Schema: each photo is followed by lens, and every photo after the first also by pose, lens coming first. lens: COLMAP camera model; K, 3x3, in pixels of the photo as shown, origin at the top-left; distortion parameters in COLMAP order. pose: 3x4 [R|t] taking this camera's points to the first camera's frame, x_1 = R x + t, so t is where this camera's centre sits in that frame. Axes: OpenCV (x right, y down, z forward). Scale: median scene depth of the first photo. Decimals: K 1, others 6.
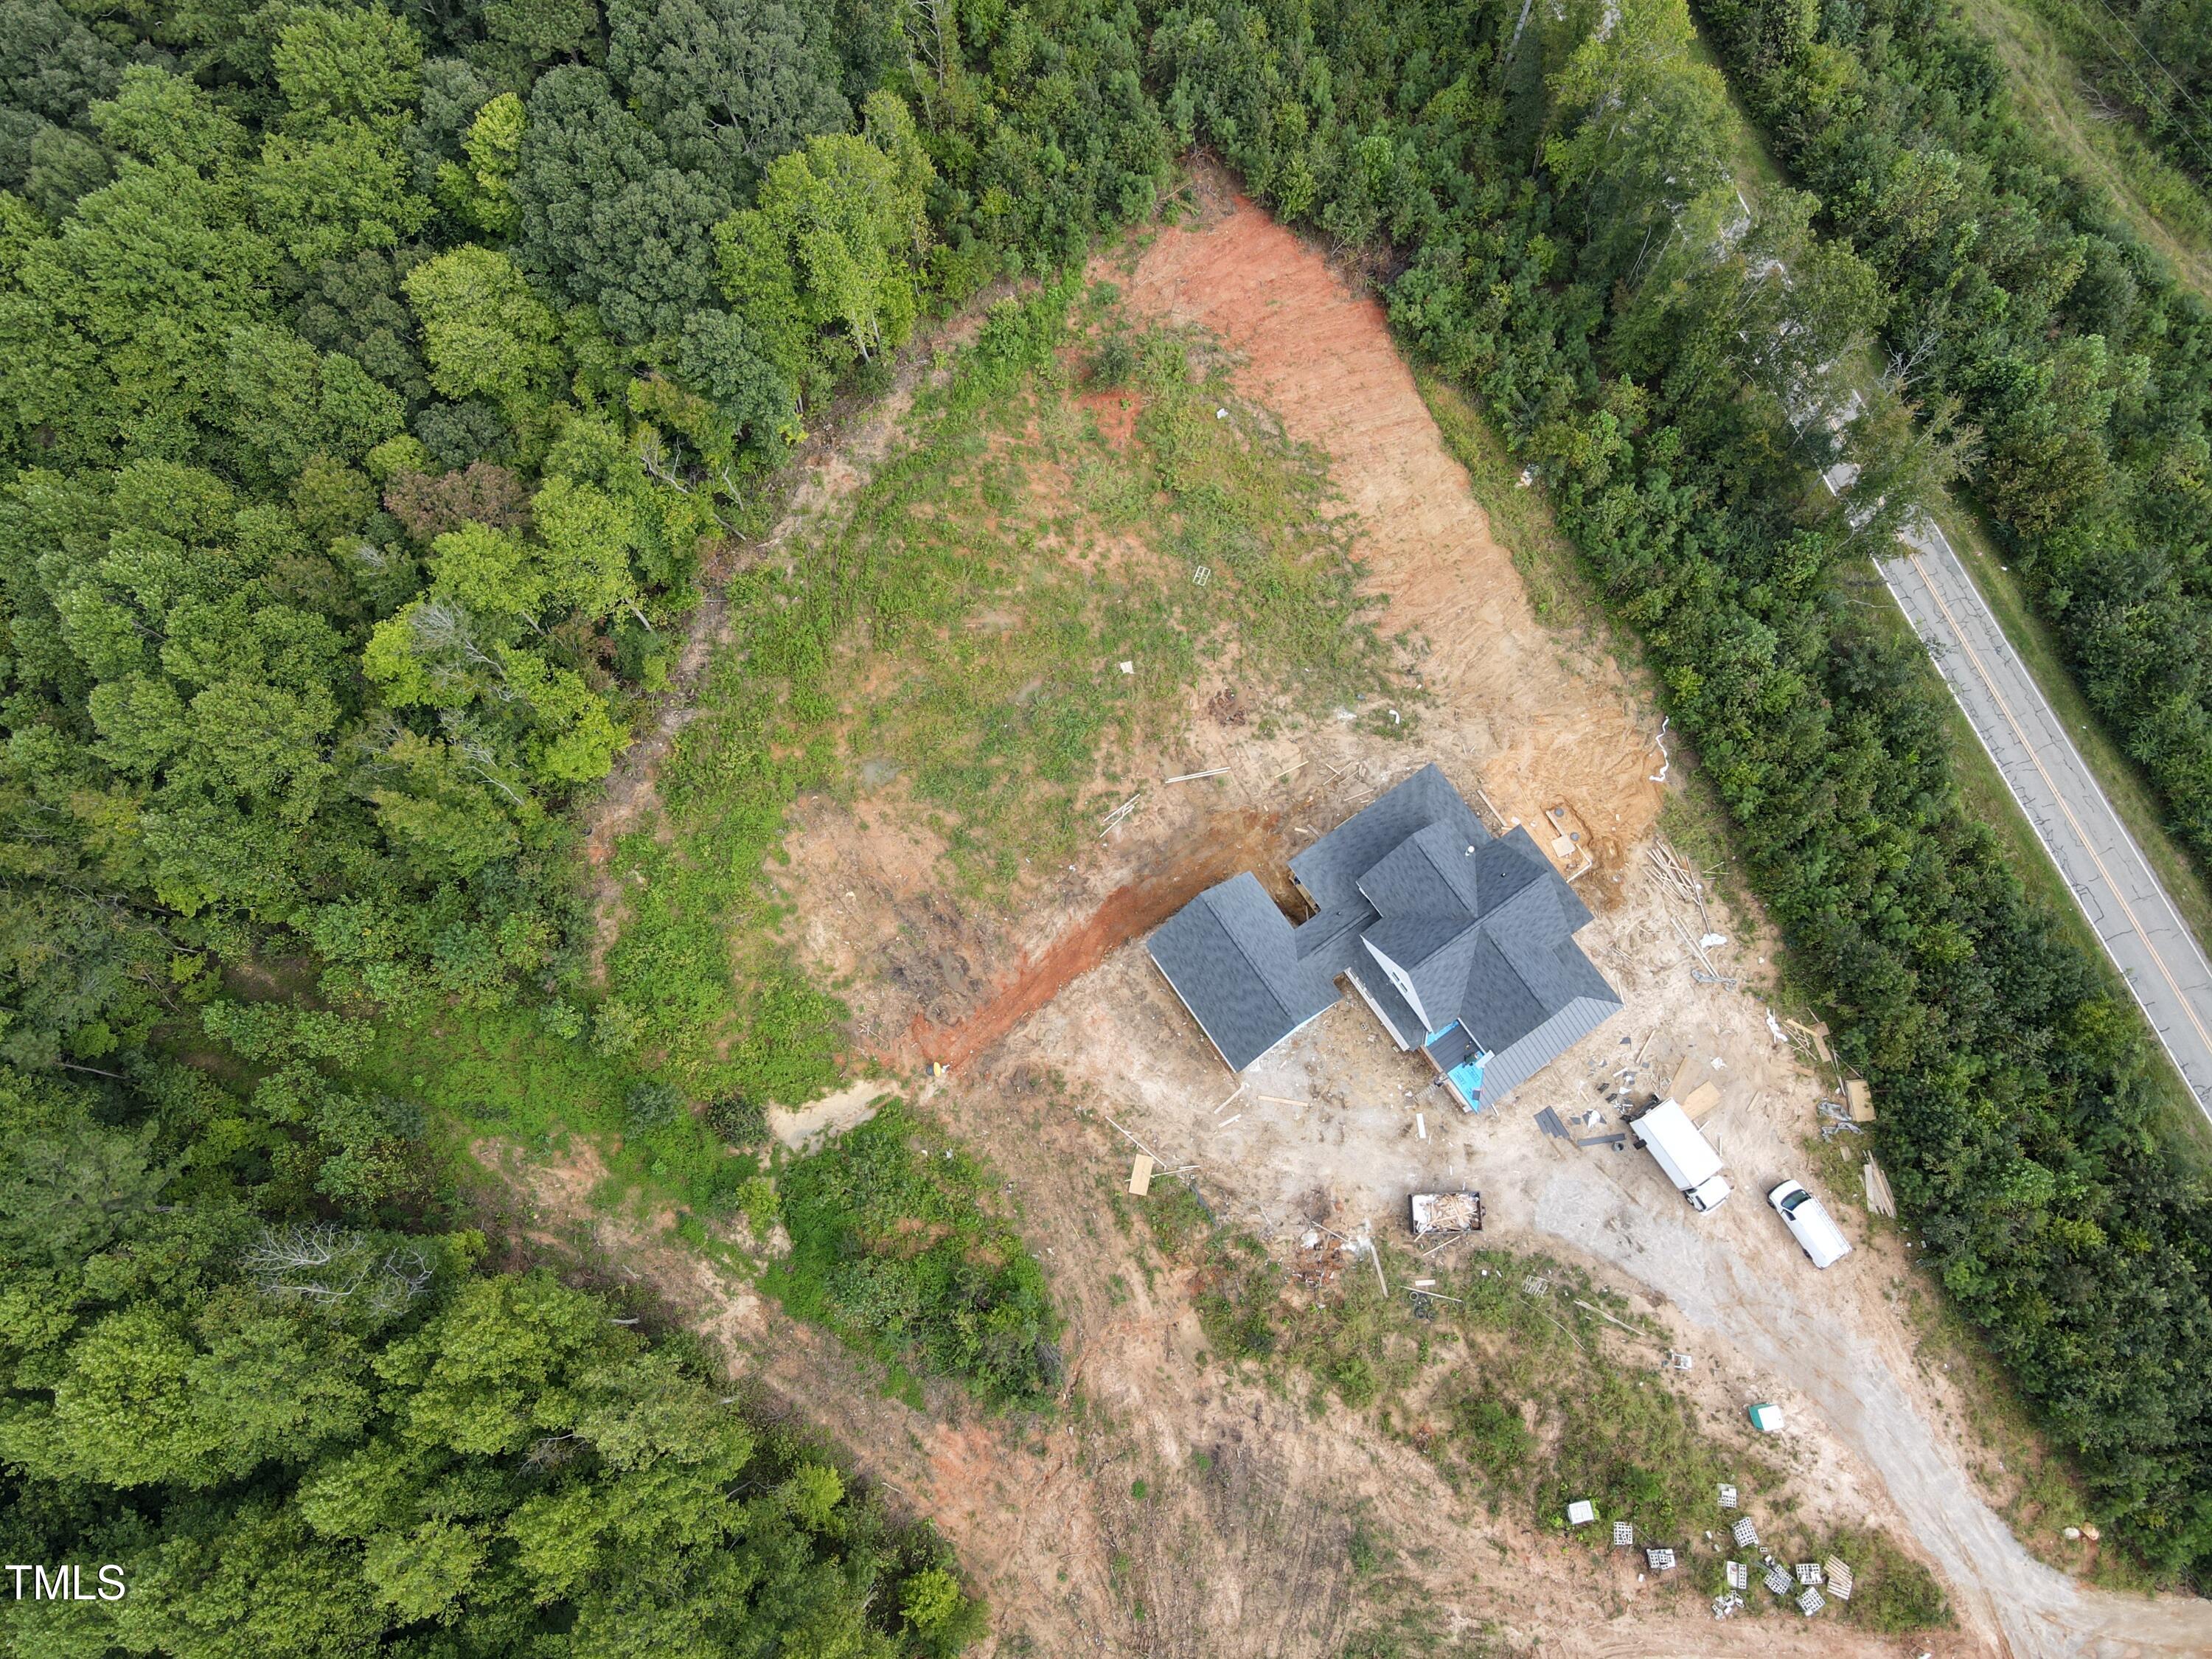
lens RADIAL K [[1626.0, 0, 1108.1], [0, 1626.0, 832.3], [0, 0, 1]] dist [-0.000859, 0.026060]
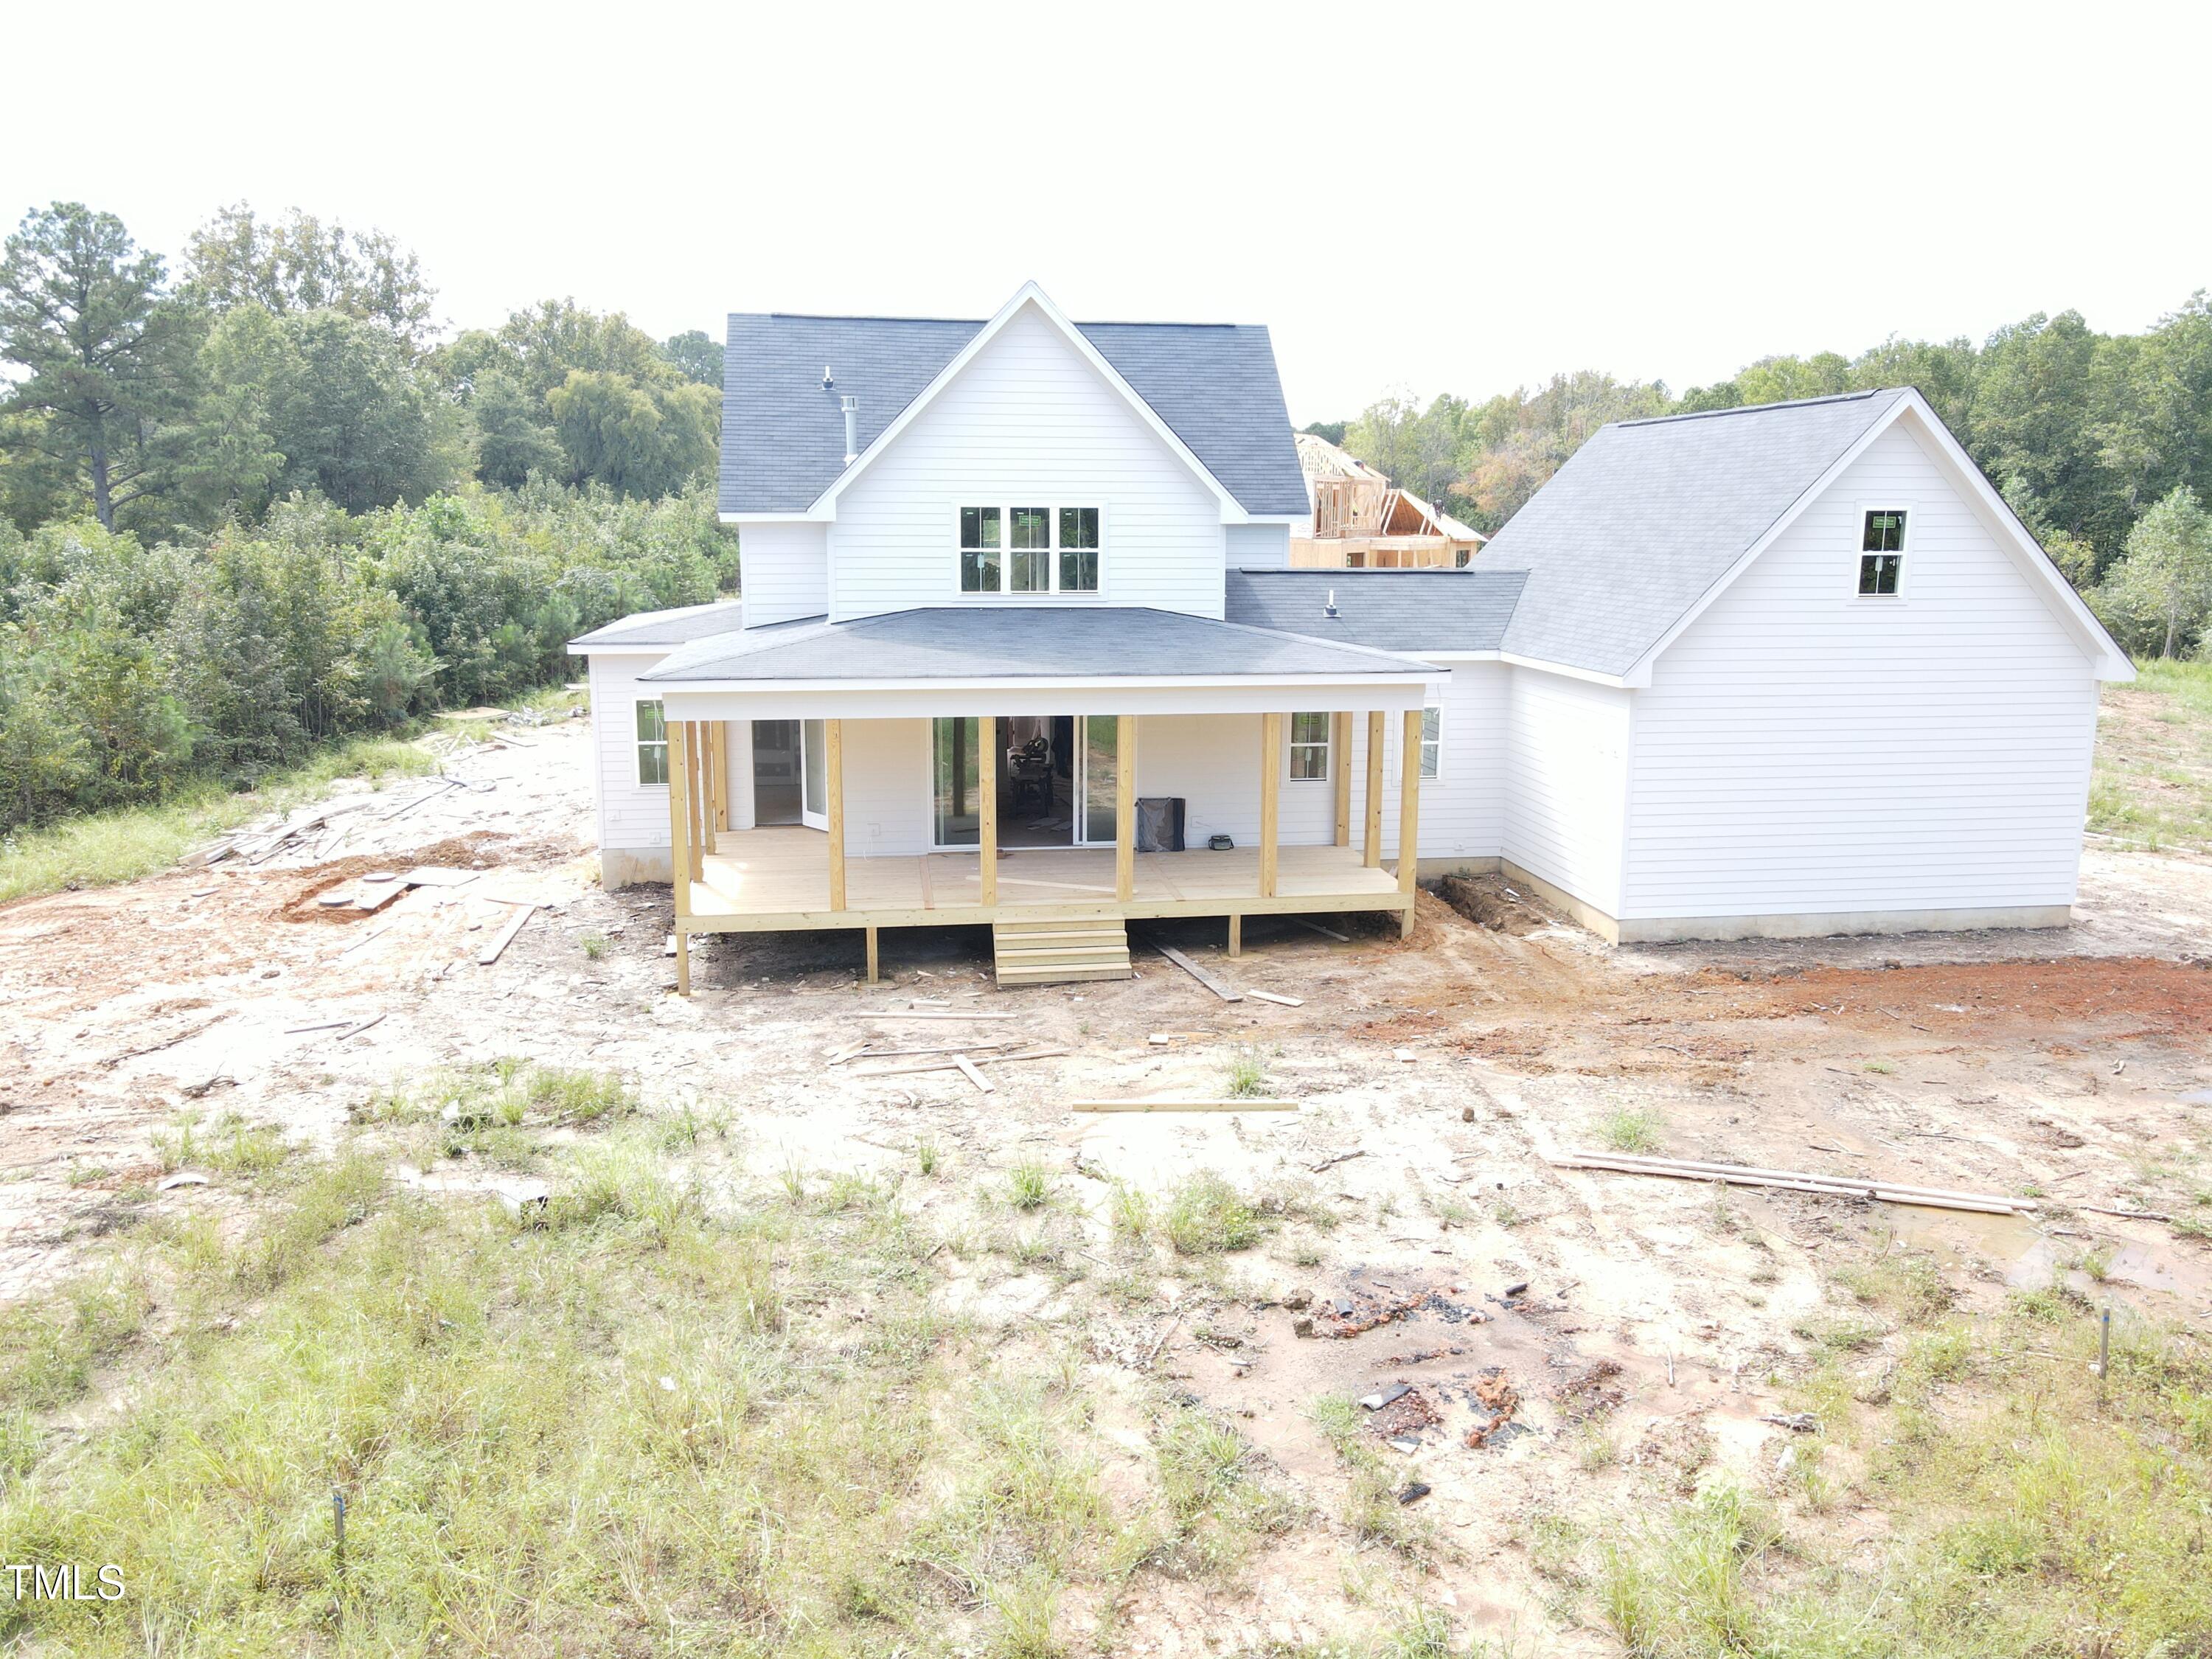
lens RADIAL K [[1626.0, 0, 1107.3], [0, 1626.0, 829.2], [0, 0, 1]] dist [-0.000859, 0.026060]
pose [[-0.894986, -0.080231, 0.438820, 0.049141], [0.429618, 0.109857, 0.896303, -0.202246], [-0.120119, 0.990704, -0.063852, 1.007607]]
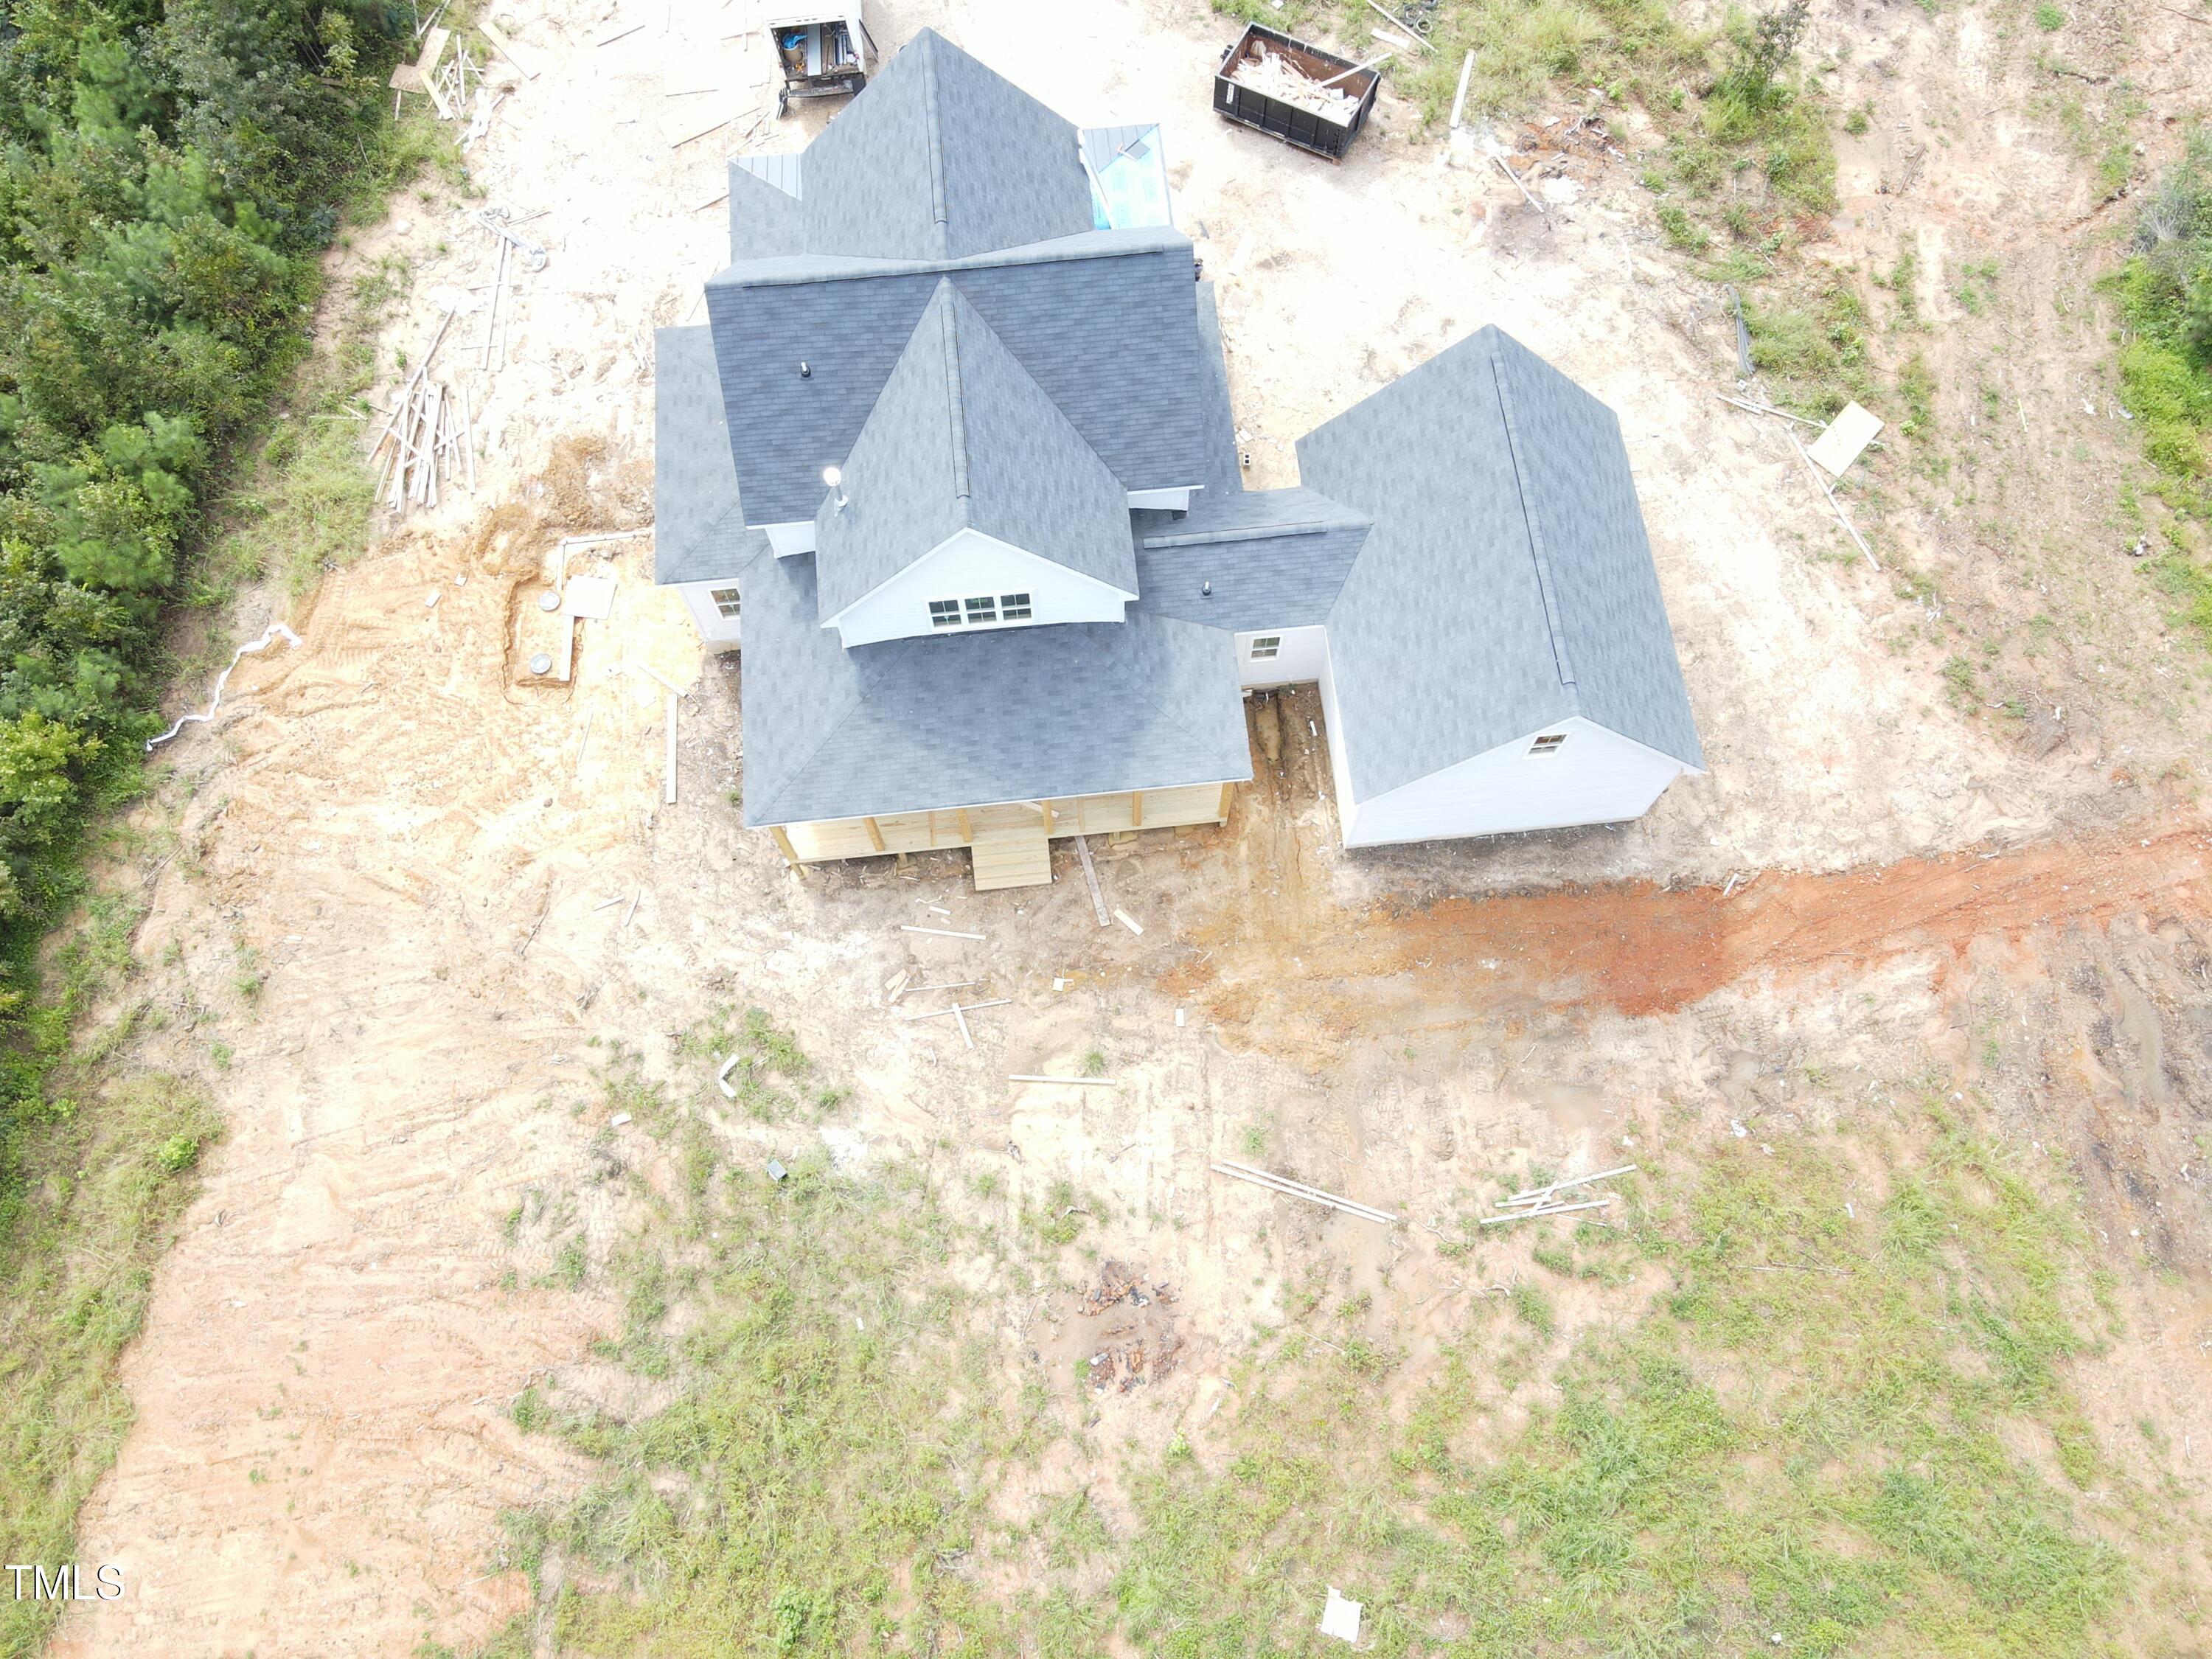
lens RADIAL K [[1626.0, 0, 1102.5], [0, 1626.0, 825.7], [0, 0, 1]] dist [-0.000859, 0.026060]
pose [[-0.873186, -0.451666, 0.183151, 0.066138], [0.472717, -0.693330, 0.543905, -0.196080], [-0.118679, 0.561508, 0.818916, 0.689223]]
